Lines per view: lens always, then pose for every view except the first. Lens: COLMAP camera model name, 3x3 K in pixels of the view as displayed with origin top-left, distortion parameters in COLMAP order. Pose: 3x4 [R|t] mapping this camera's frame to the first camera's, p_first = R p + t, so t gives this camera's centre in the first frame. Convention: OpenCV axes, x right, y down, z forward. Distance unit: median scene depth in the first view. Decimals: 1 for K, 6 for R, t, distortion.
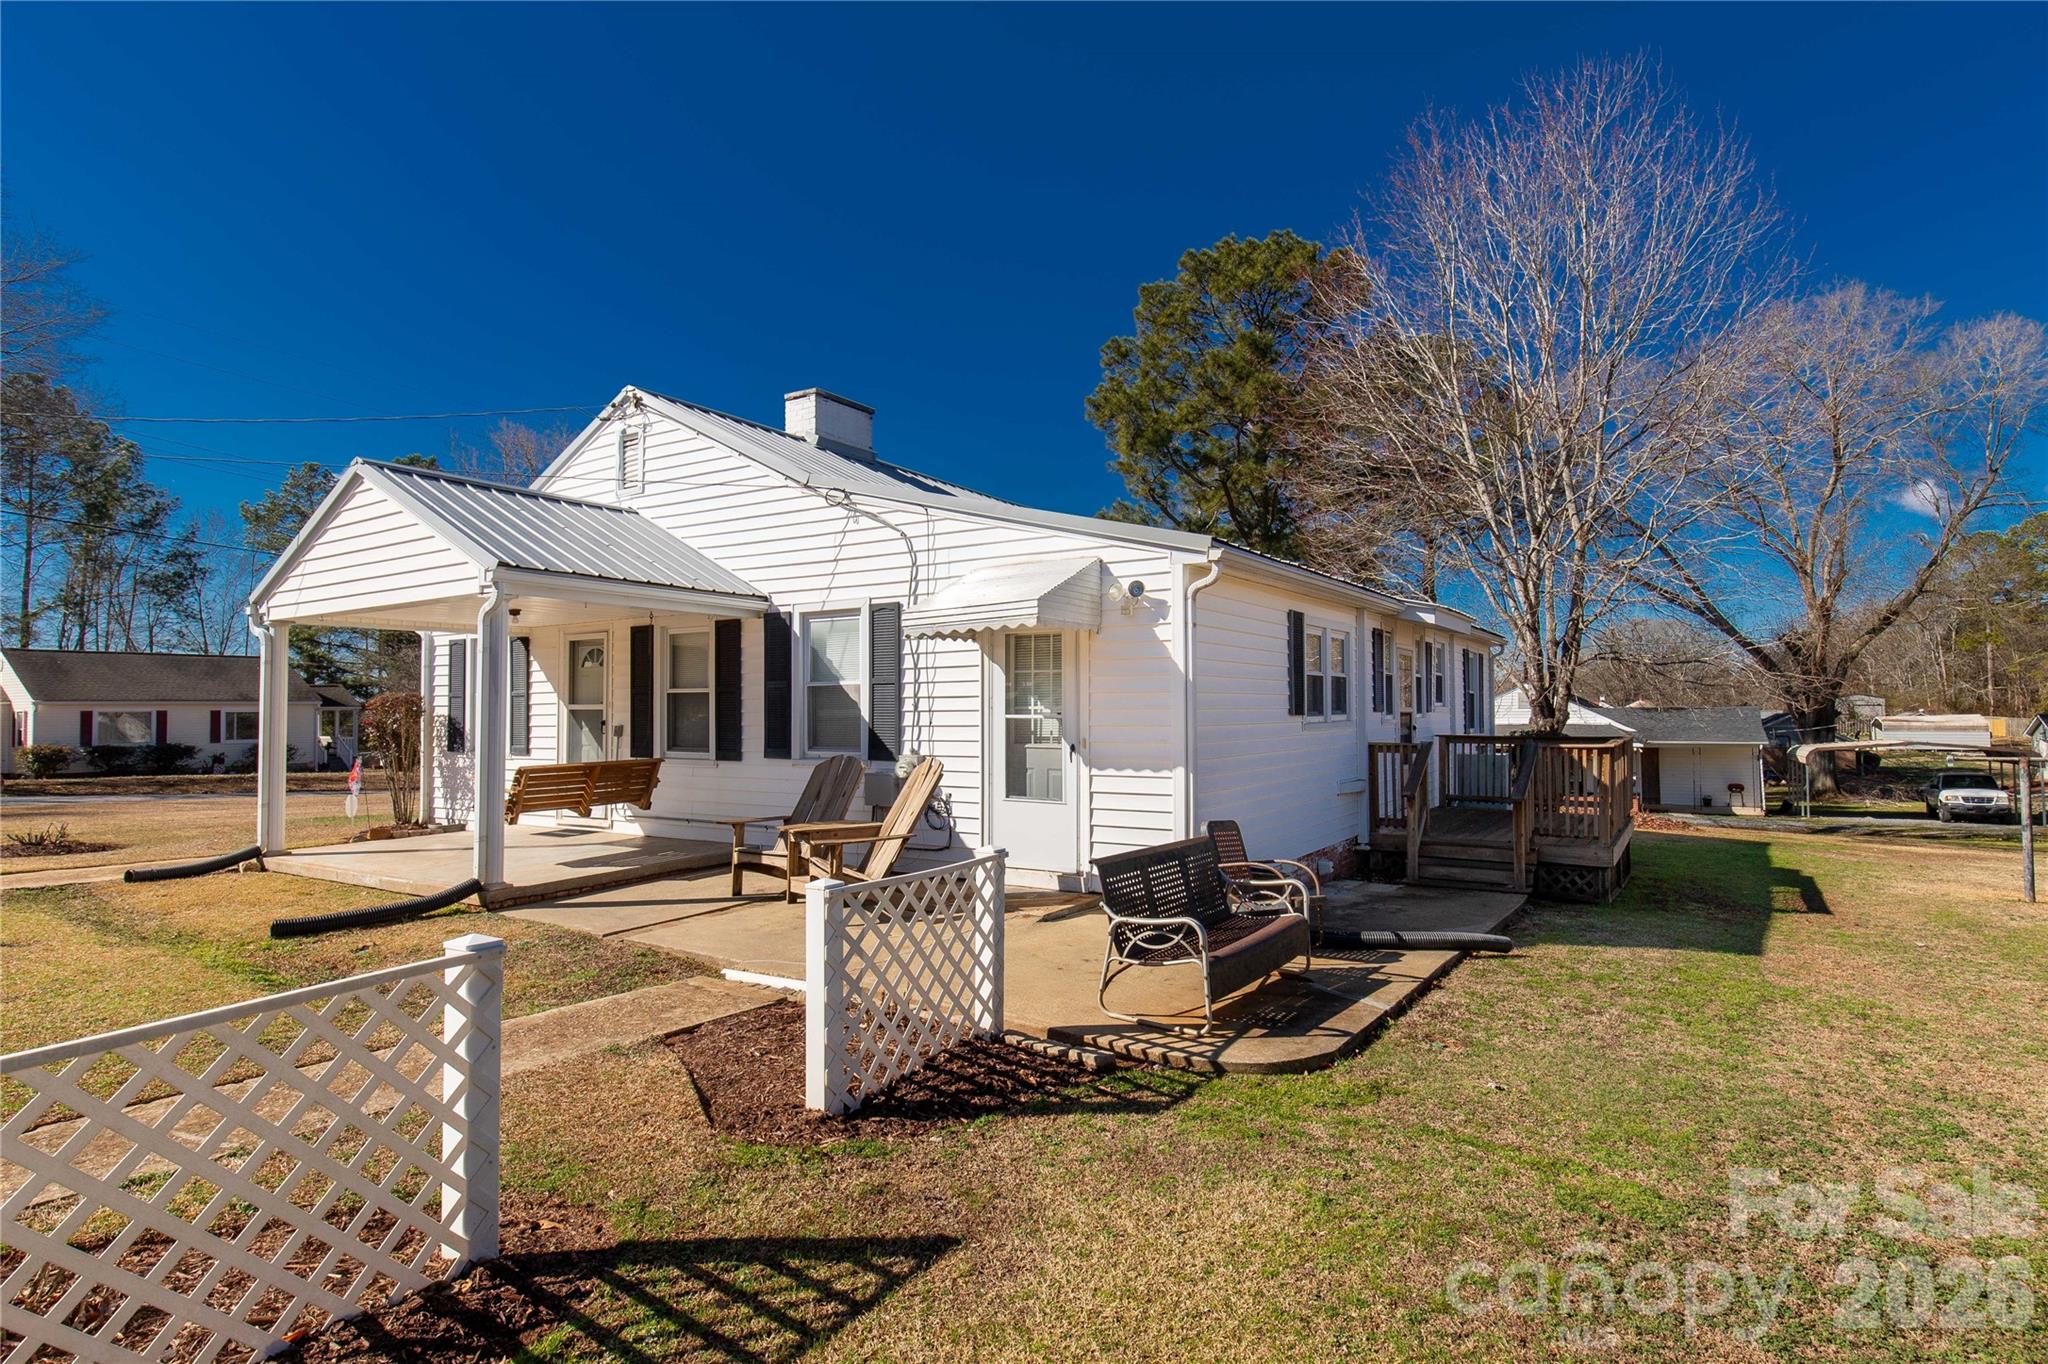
lens RADIAL K [[1047.7, 0, 1021.6], [0, 1047.7, 701.8], [0, 0, 1]] dist [0.001052, -0.000059]
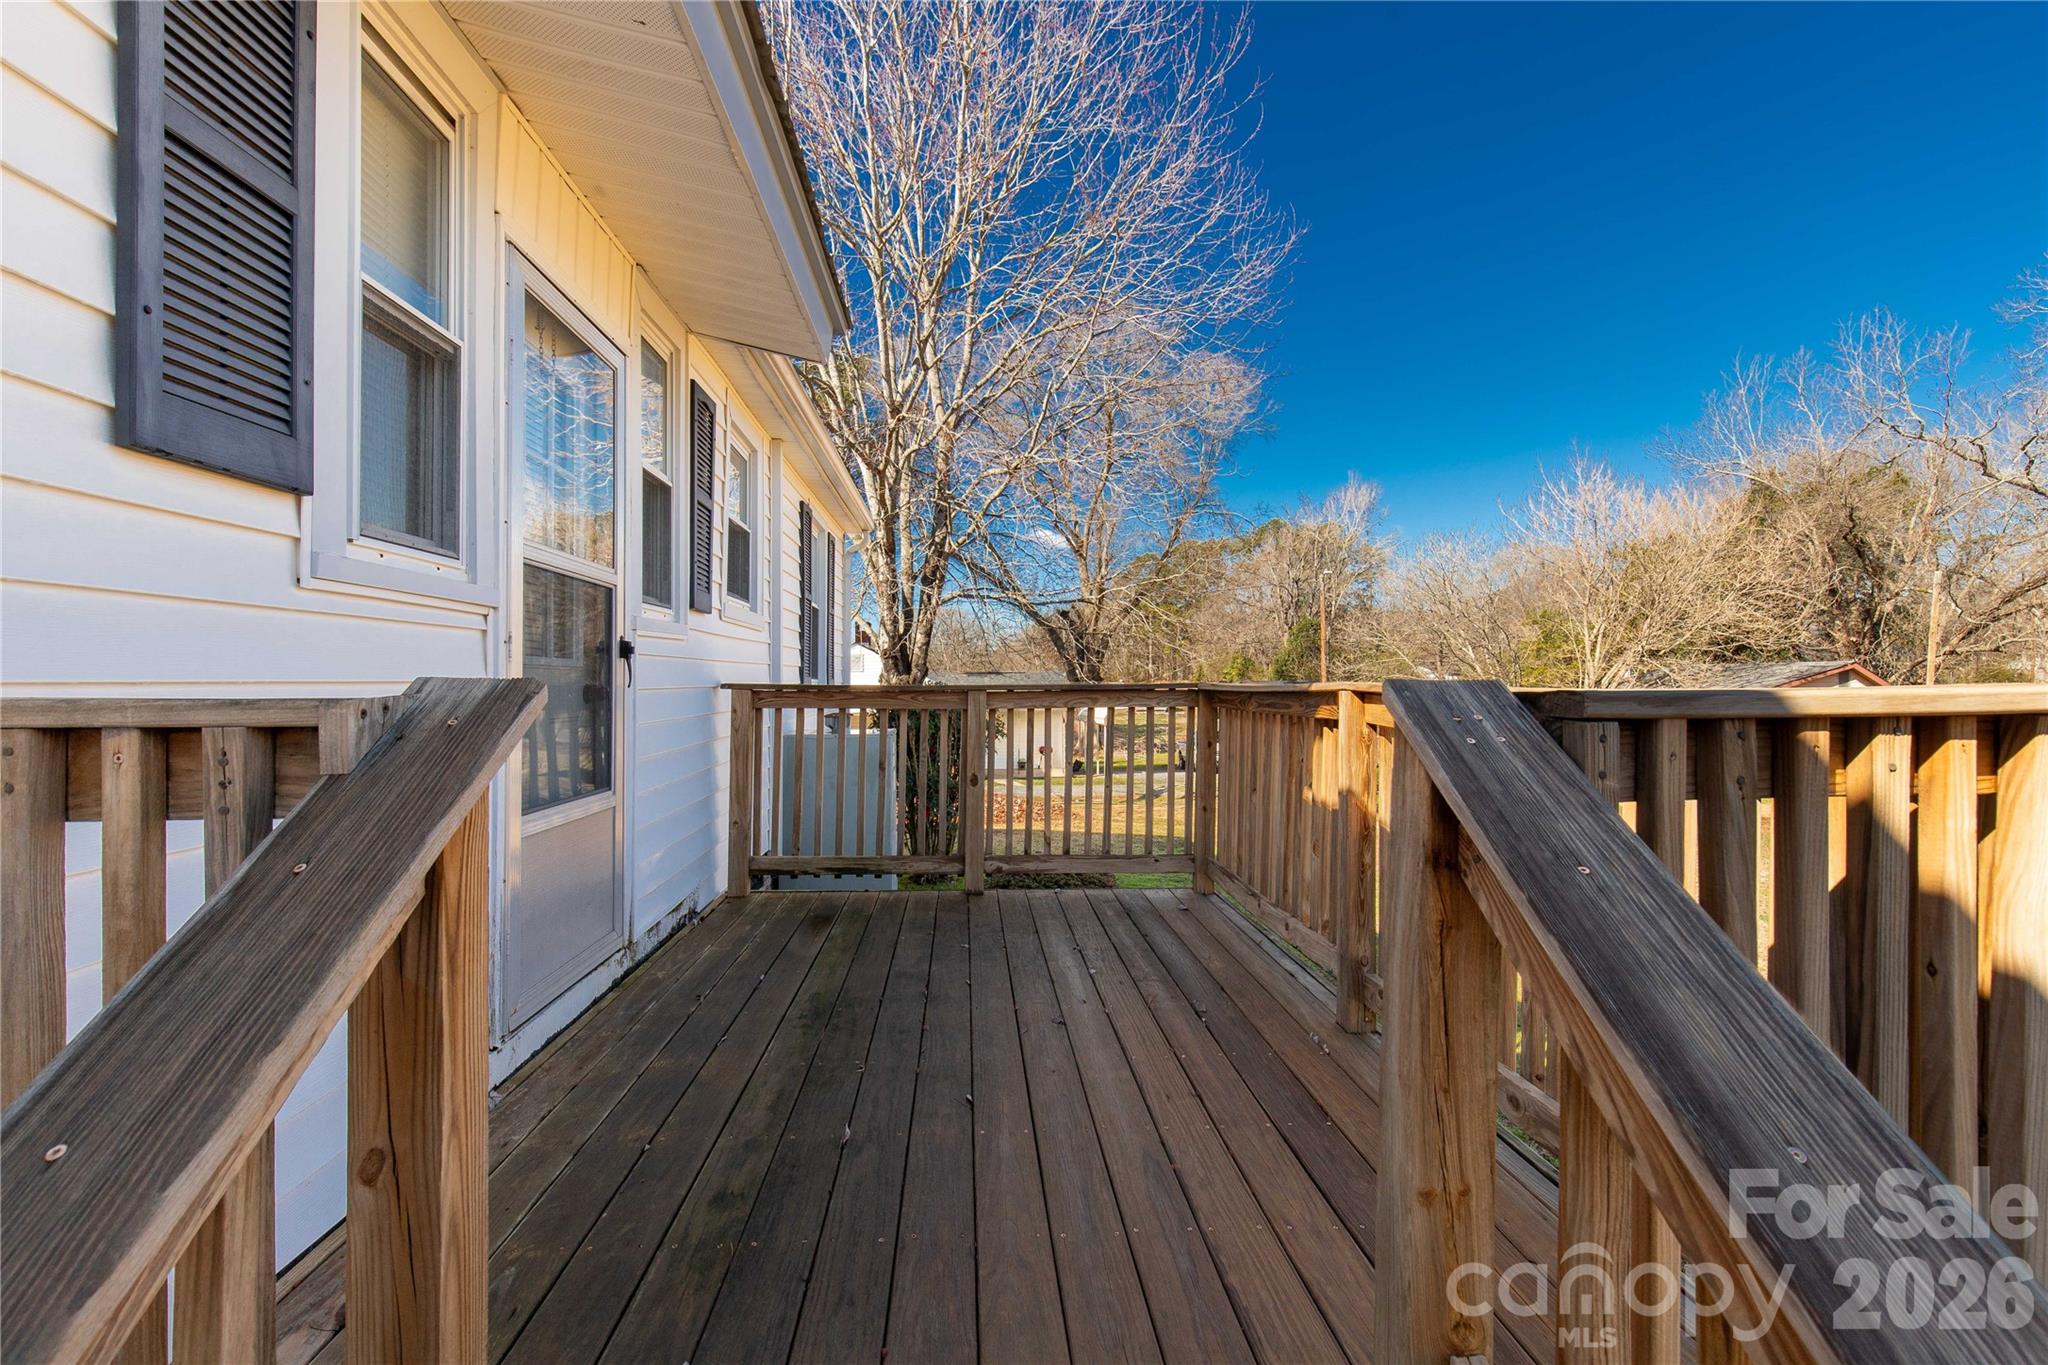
lens RADIAL K [[928.3, 0, 1025.7], [0, 928.3, 690.1], [0, 0, 1]] dist [0.000591, -0.000066]
pose [[0.800637, 0.002074, 0.599146, 0.236343], [-0.012800, 0.999825, 0.013642, 0.022768], [-0.599013, -0.018591, 0.800524, 0.563393]]
